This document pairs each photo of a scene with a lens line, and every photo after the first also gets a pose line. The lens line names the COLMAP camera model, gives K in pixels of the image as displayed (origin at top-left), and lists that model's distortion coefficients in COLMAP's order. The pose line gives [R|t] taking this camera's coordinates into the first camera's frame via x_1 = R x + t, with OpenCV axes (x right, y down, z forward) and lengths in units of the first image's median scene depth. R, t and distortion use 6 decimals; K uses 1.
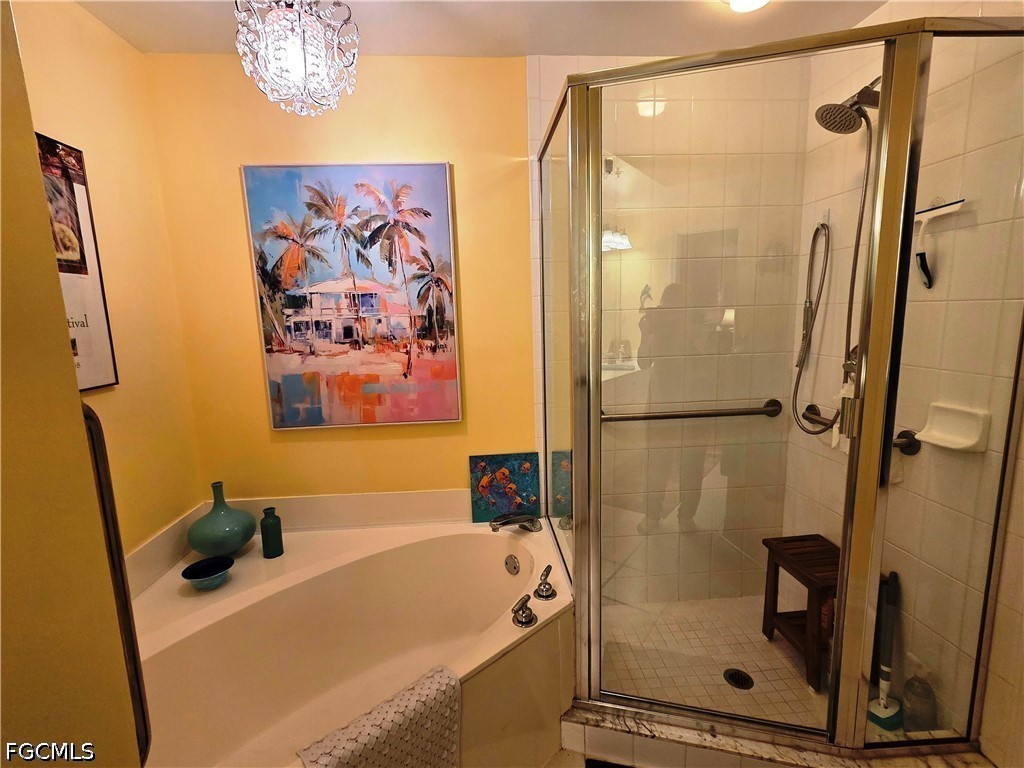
lens RADIAL K [[481.1, 0, 509.9], [0, 481.1, 386.4], [0, 0, 1]] dist [-0.002337, -0.001094]
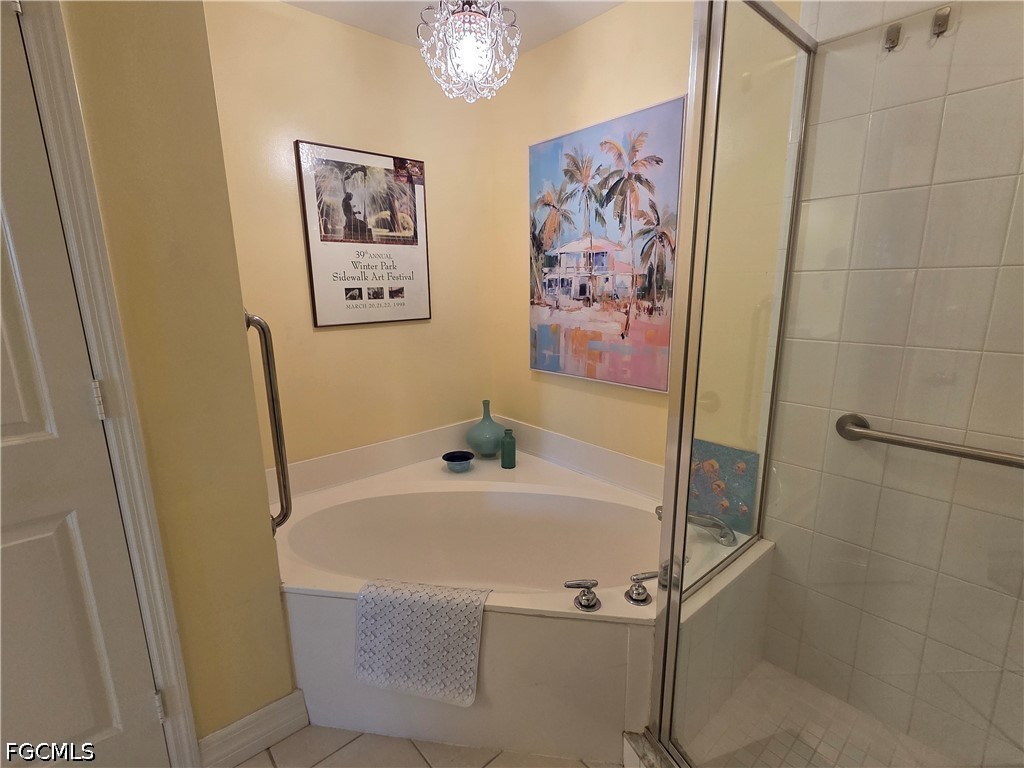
lens RADIAL K [[481.1, 0, 510.5], [0, 481.1, 386.8], [0, 0, 1]] dist [-0.002337, -0.001094]
pose [[0.601872, 0.188273, -0.776082, 0.442074], [-0.124542, 0.982051, 0.141654, -0.032782], [0.788821, 0.011397, 0.614517, 0.223454]]
